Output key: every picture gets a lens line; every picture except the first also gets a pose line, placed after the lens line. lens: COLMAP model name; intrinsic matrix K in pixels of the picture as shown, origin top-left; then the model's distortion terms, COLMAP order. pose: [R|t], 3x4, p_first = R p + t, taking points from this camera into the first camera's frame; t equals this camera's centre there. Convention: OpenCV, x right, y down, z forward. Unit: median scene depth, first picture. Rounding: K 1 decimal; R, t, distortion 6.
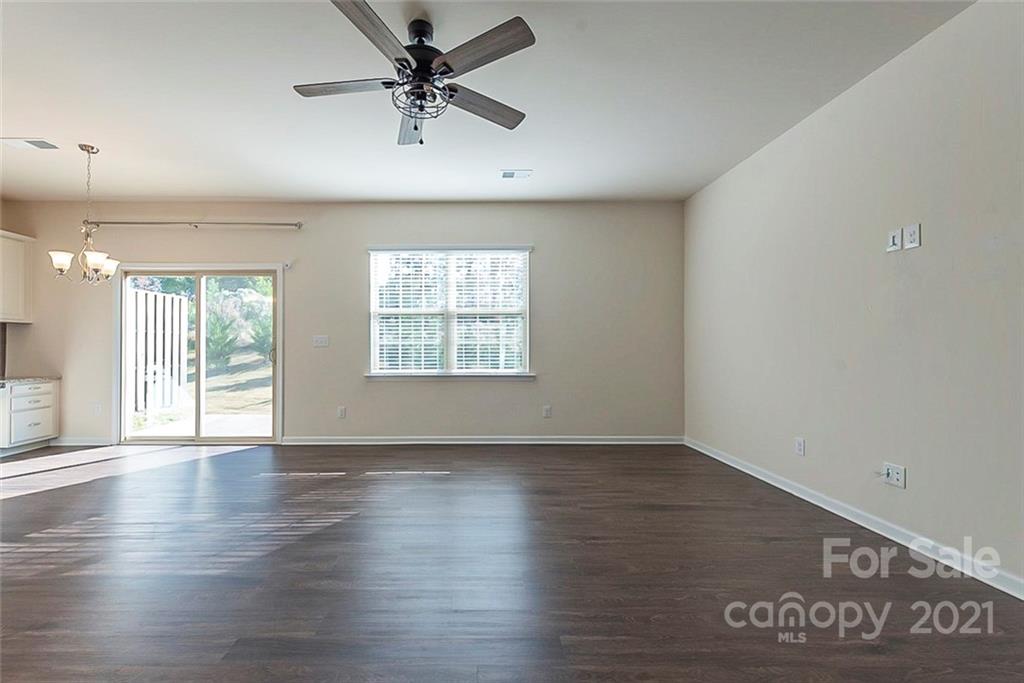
lens RADIAL K [[424.4, 0, 512.6], [0, 424.4, 349.2], [0, 0, 1]] dist [-0.000264, -0.009535]
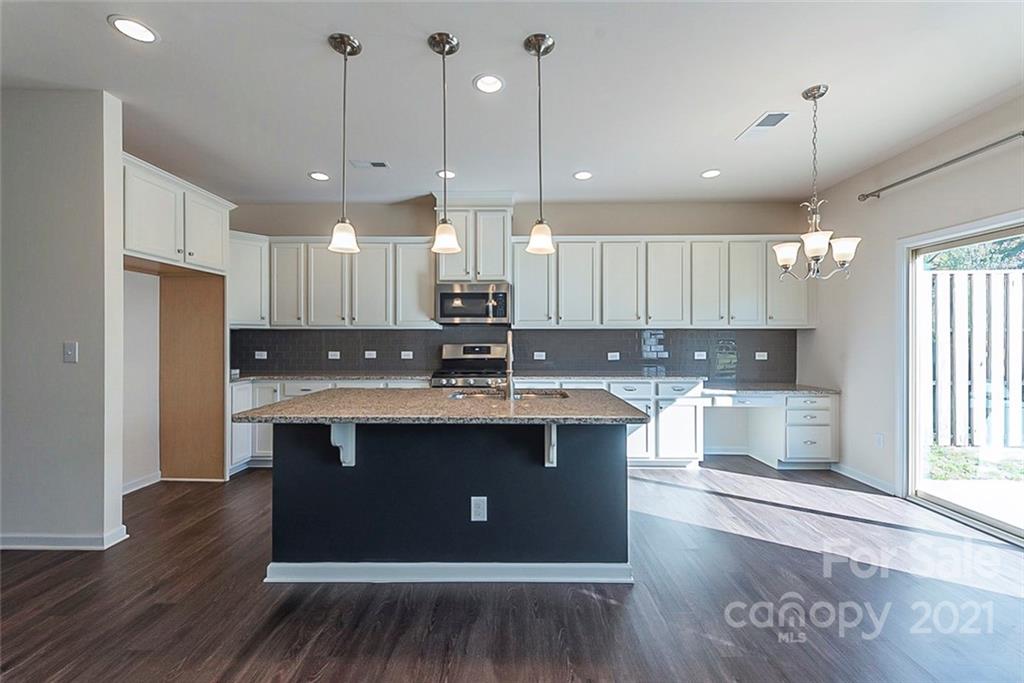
lens RADIAL K [[429.3, 0, 515.6], [0, 429.3, 337.6], [0, 0, 1]] dist [0.024681, 0.000189]
pose [[-0.051316, -0.003851, -0.998675, -0.172302], [0.001225, 0.999992, -0.003919, -0.038484], [0.998682, -0.001424, -0.051311, 0.389586]]
